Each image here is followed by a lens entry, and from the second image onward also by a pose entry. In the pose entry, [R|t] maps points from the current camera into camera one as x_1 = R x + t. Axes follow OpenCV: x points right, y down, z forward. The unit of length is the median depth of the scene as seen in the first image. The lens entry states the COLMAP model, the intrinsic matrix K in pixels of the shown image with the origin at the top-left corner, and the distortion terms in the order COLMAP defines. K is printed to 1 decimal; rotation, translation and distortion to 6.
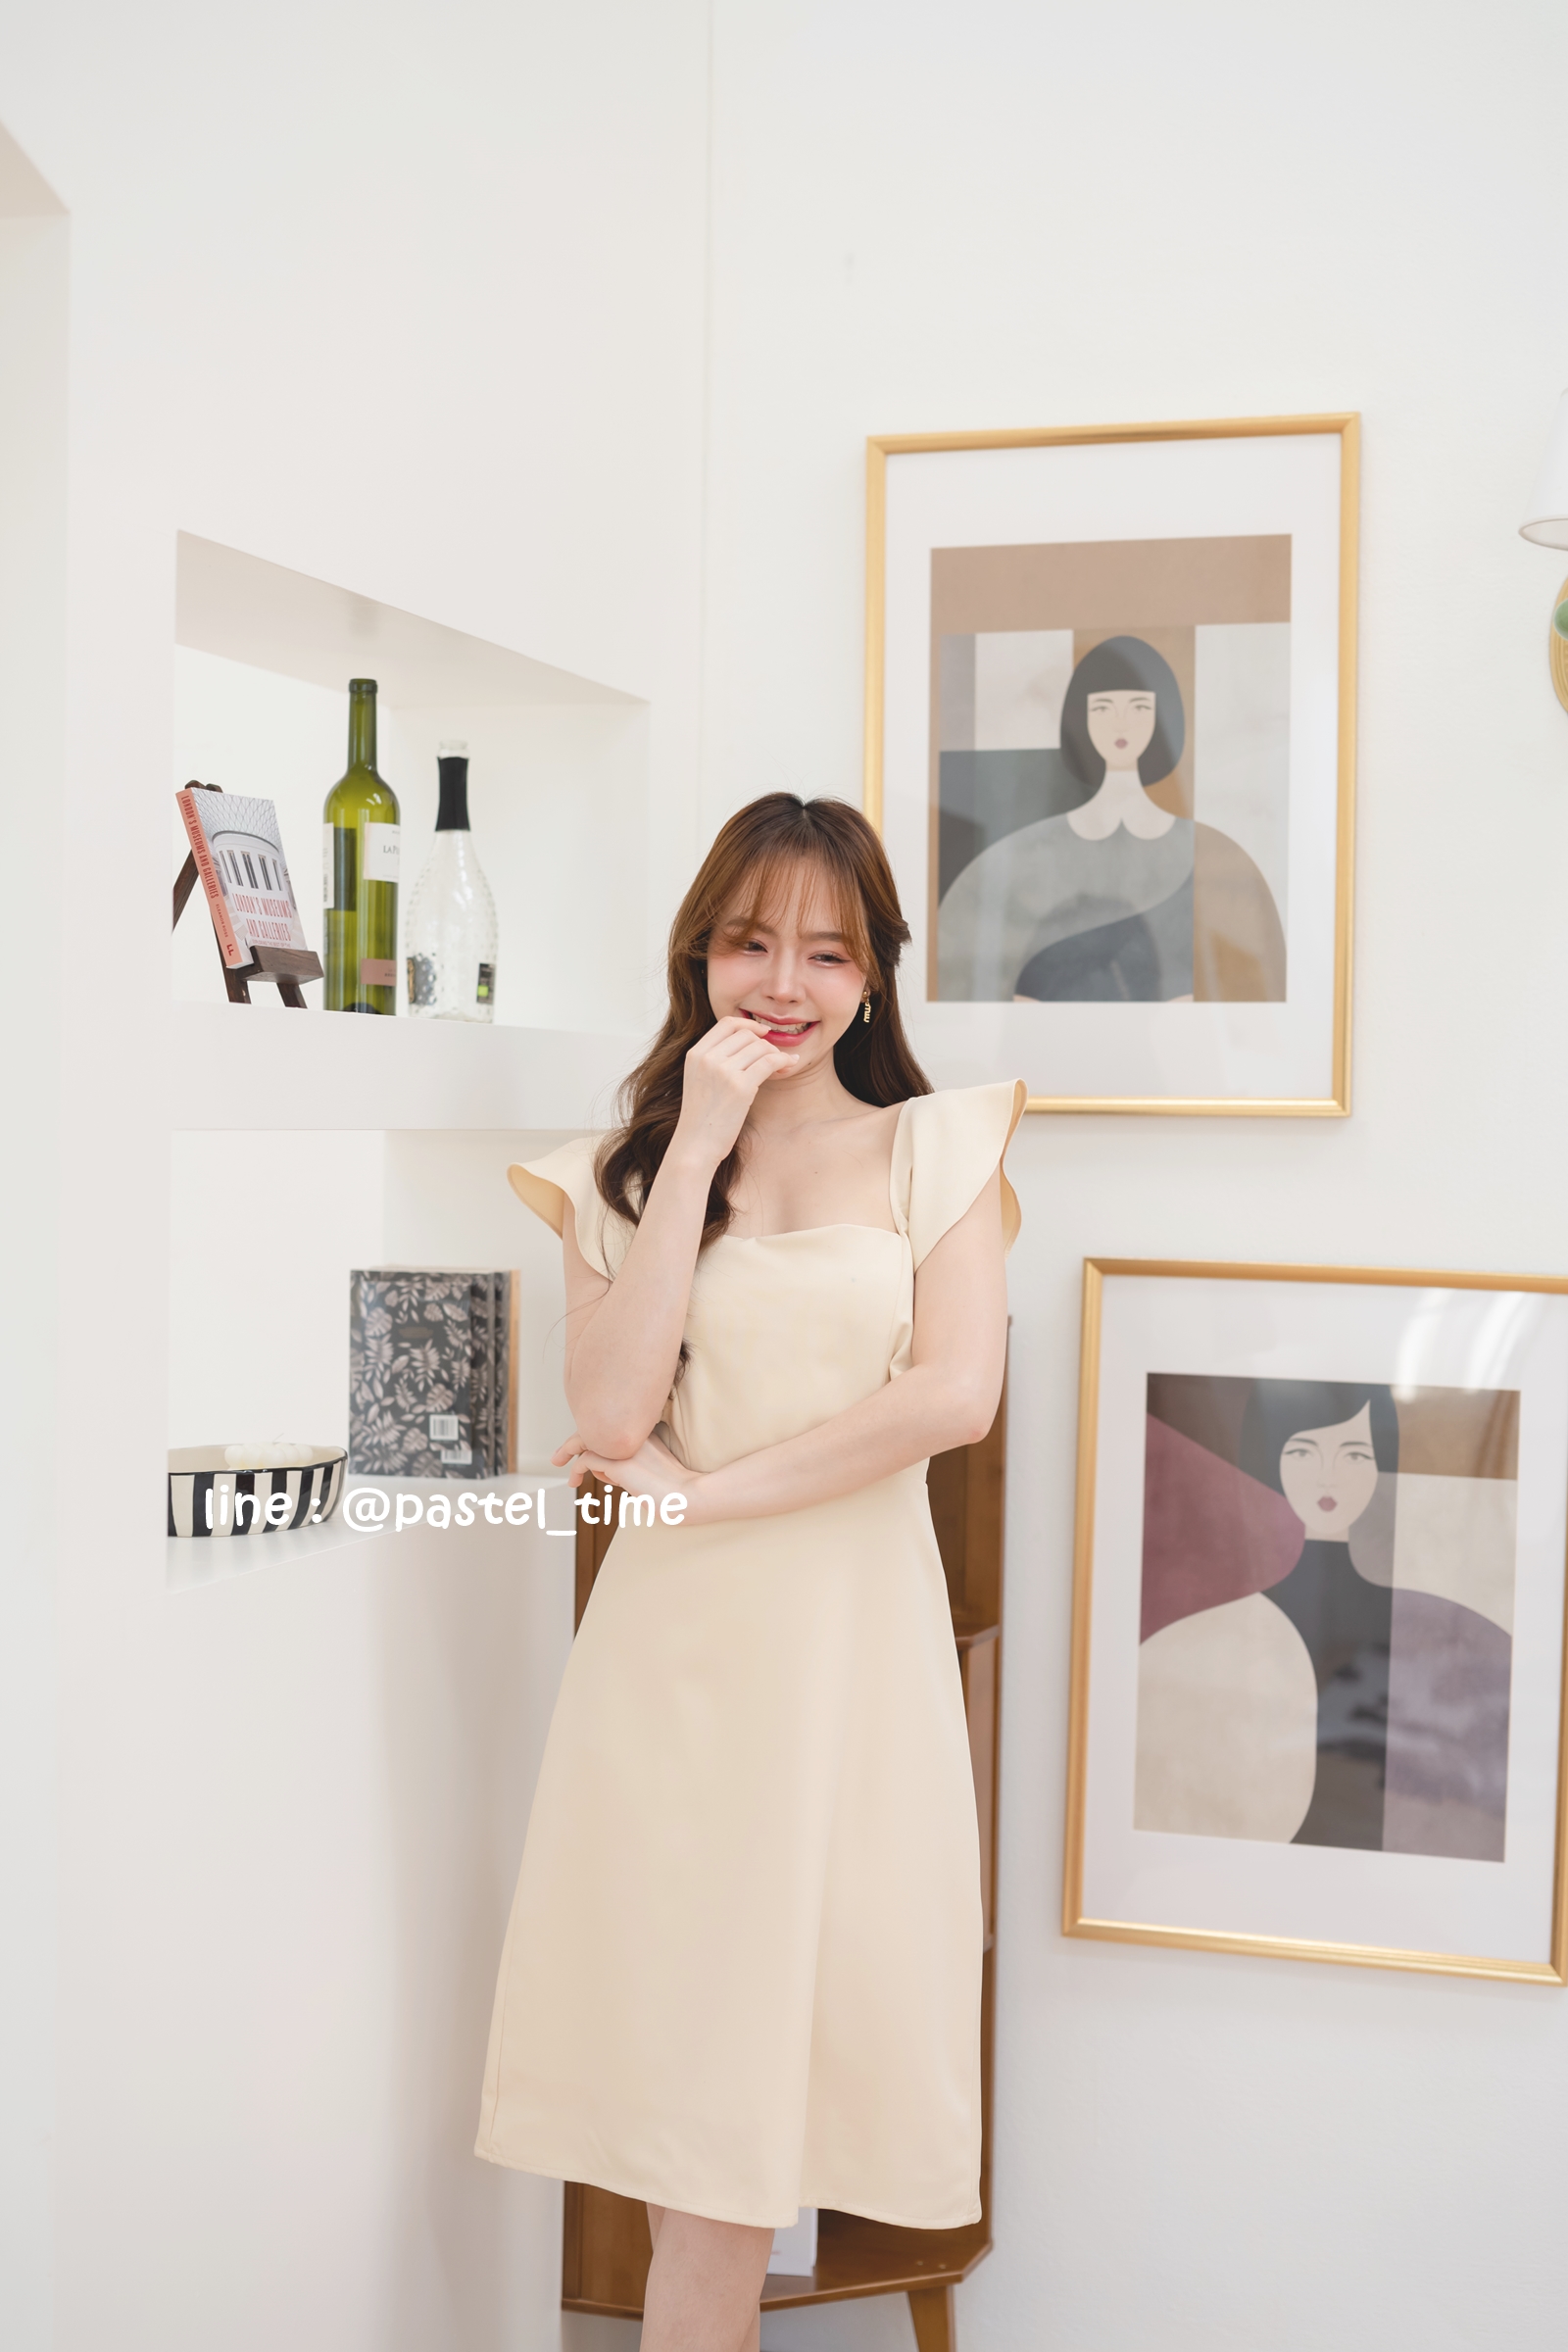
lens RADIAL K [[3423.8, 0, 793.8], [0, 3423.8, 1222.1], [0, 0, 1]] dist [0.015568, 0.000000]
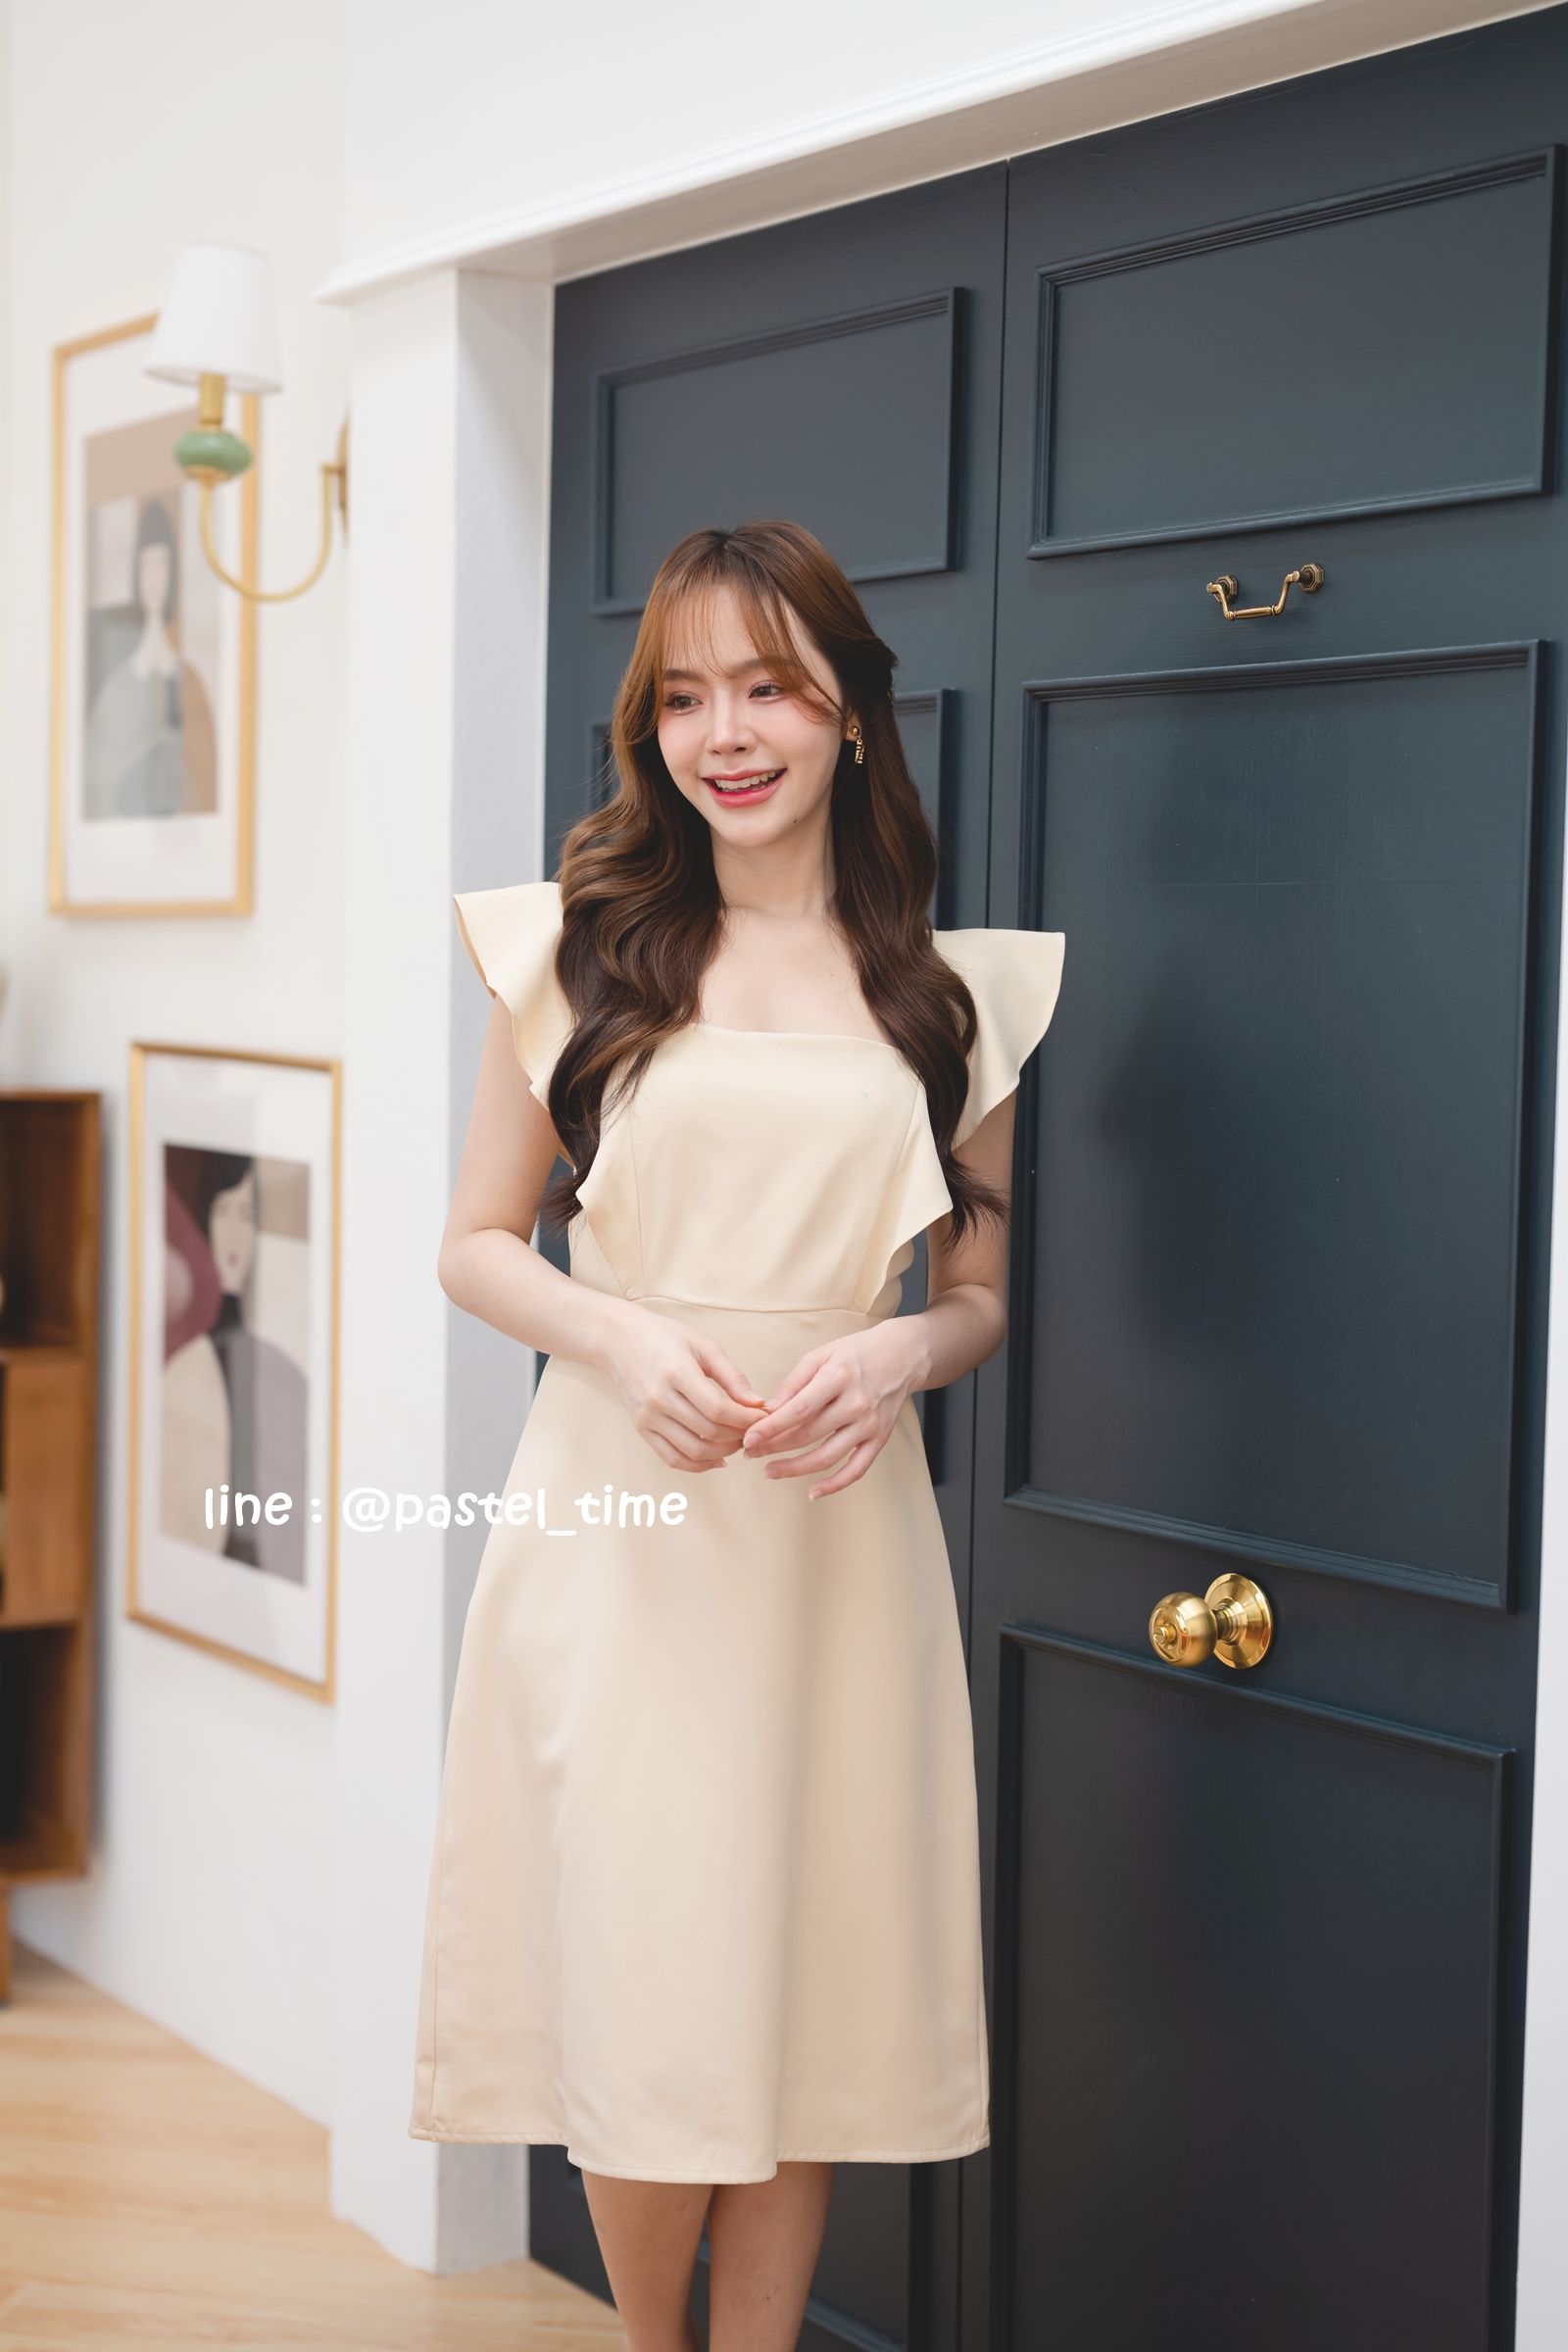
lens RADIAL K [[3423.8, 0, 787.6], [0, 3423.8, 1163.7], [0, 0, 1]] dist [0.015568, 0.000000]
pose [[0.806739, 0.025916, -0.590340, 0.976426], [-0.008891, 0.999457, 0.031726, 0.013344], [0.590841, -0.020346, 0.806531, 0.198241]]
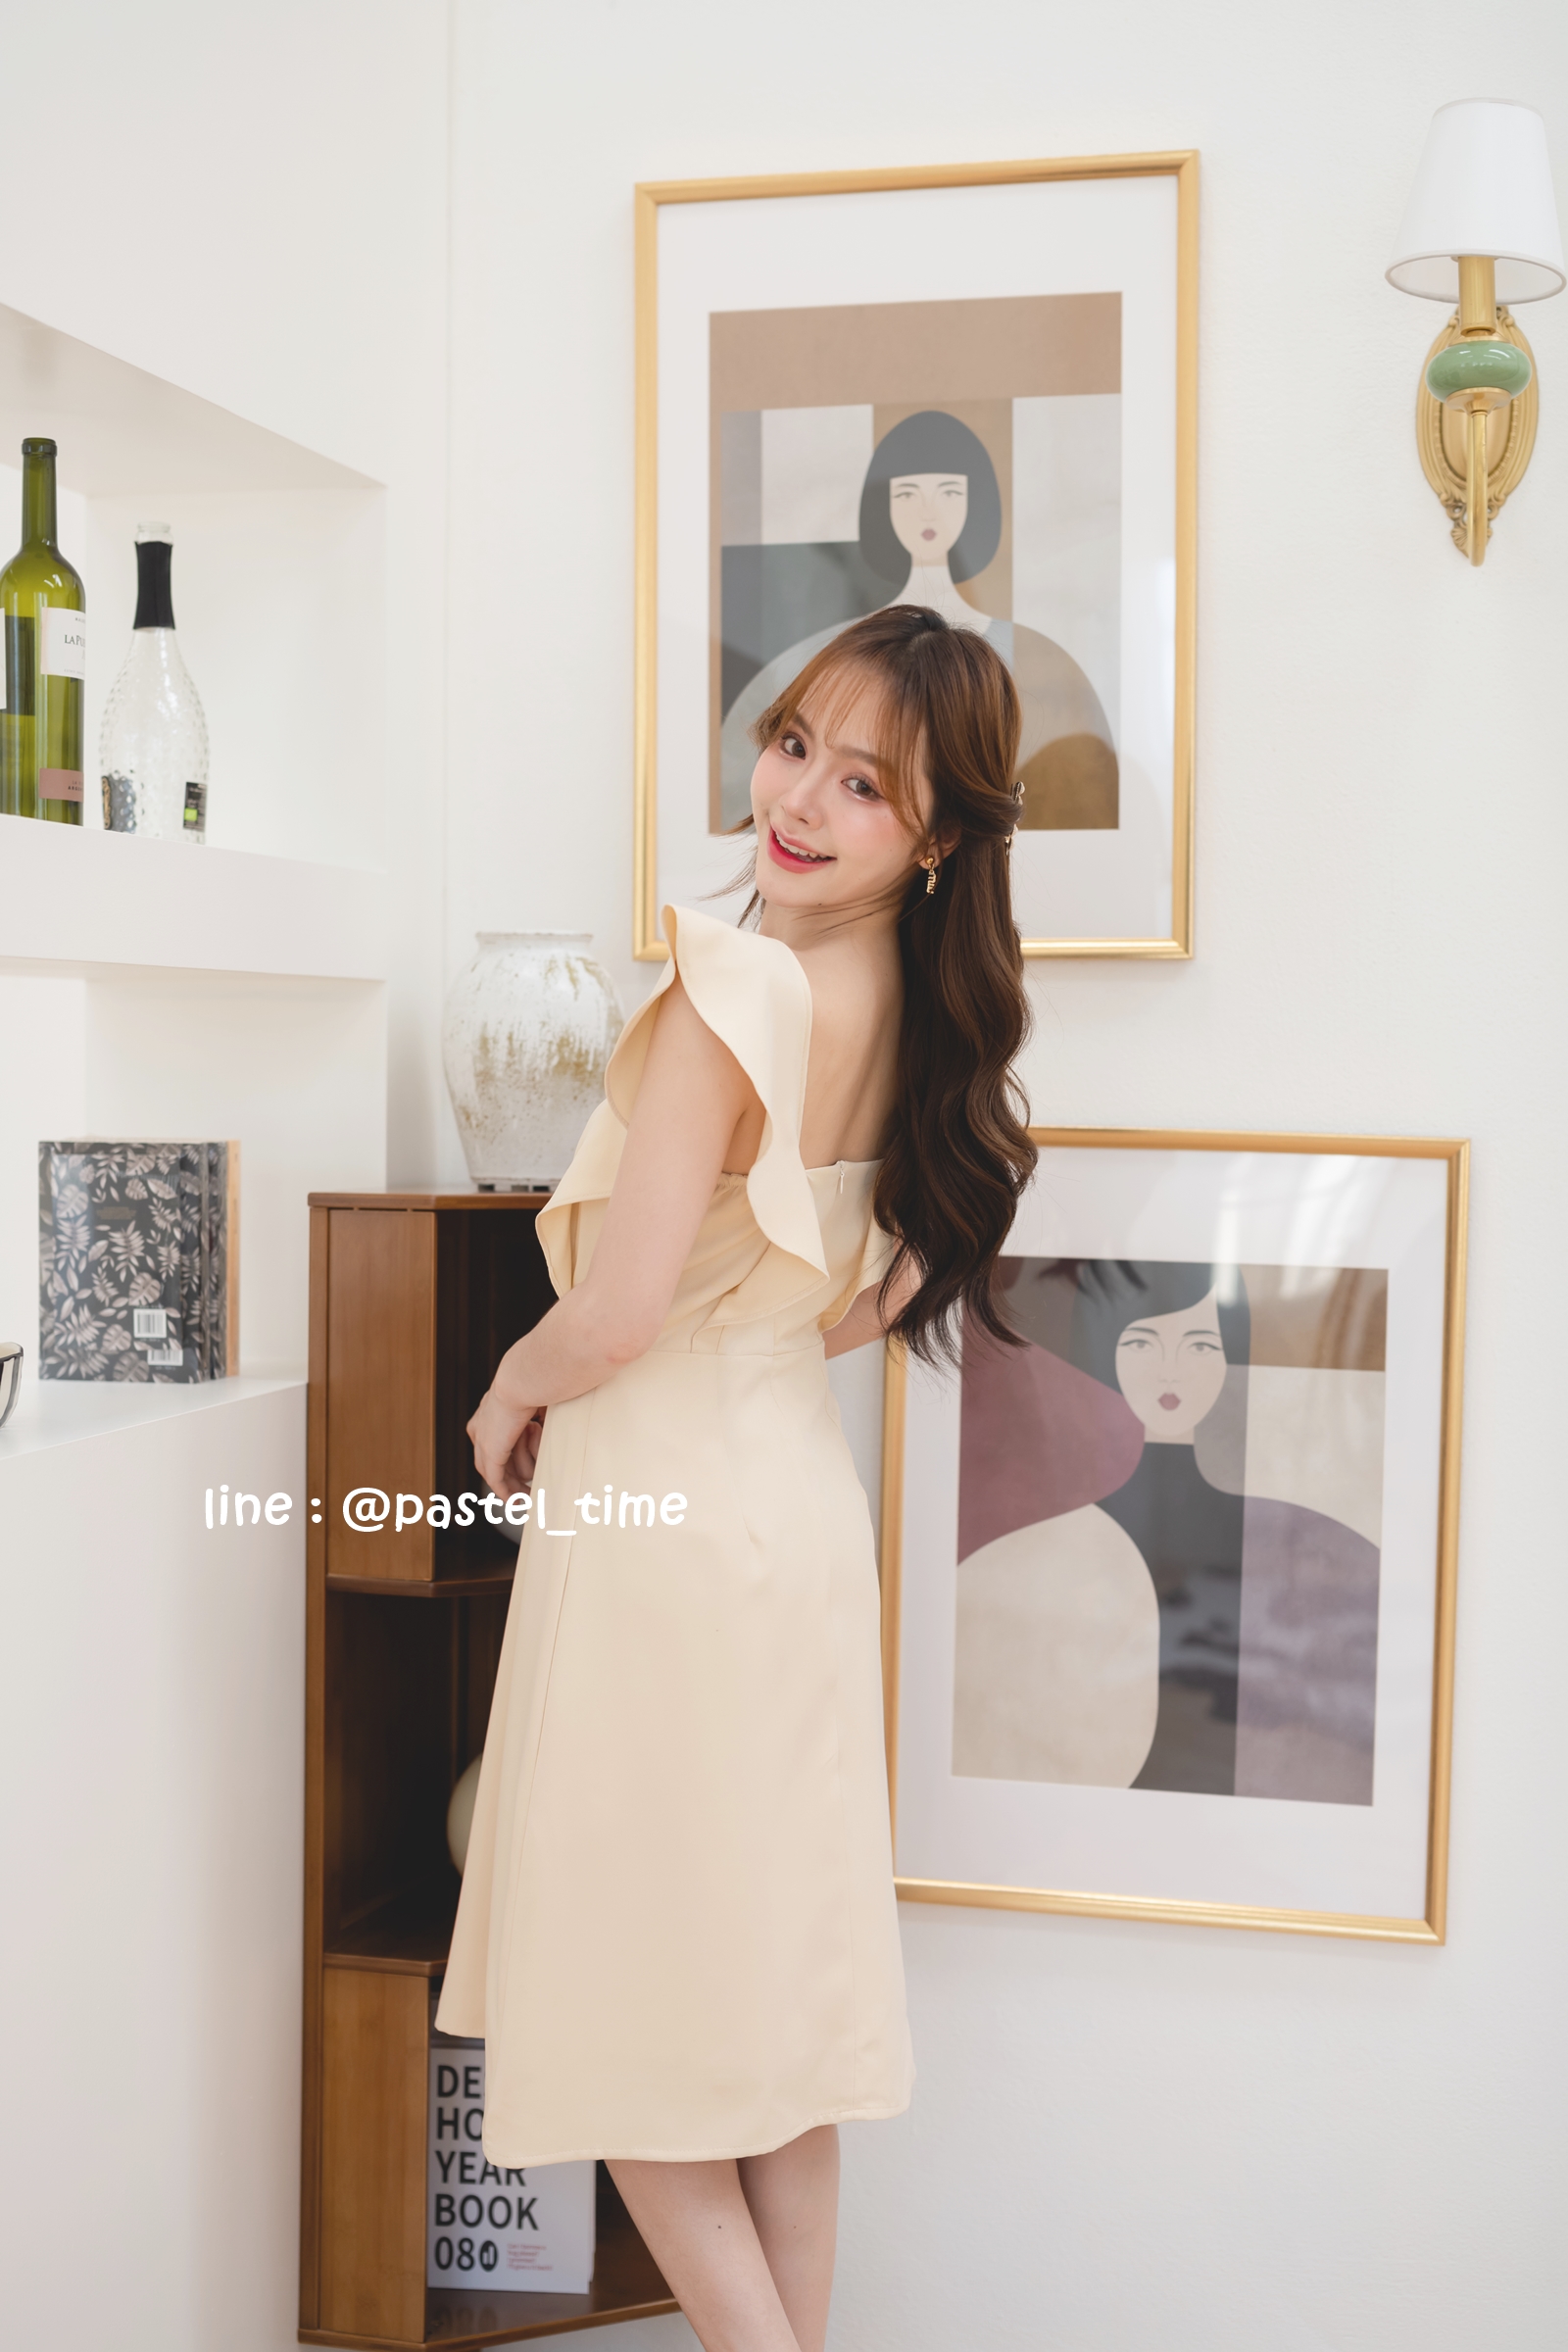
lens RADIAL K [[3423.8, 0, 762.8], [0, 3423.8, 1194.5], [0, 0, 1]] dist [0.015568, 0.000000]
pose [[0.998653, -0.008568, 0.051182, 0.007356], [0.007971, 0.999898, 0.011842, 0.018201], [-0.051278, -0.011418, 0.998619, 0.131268]]
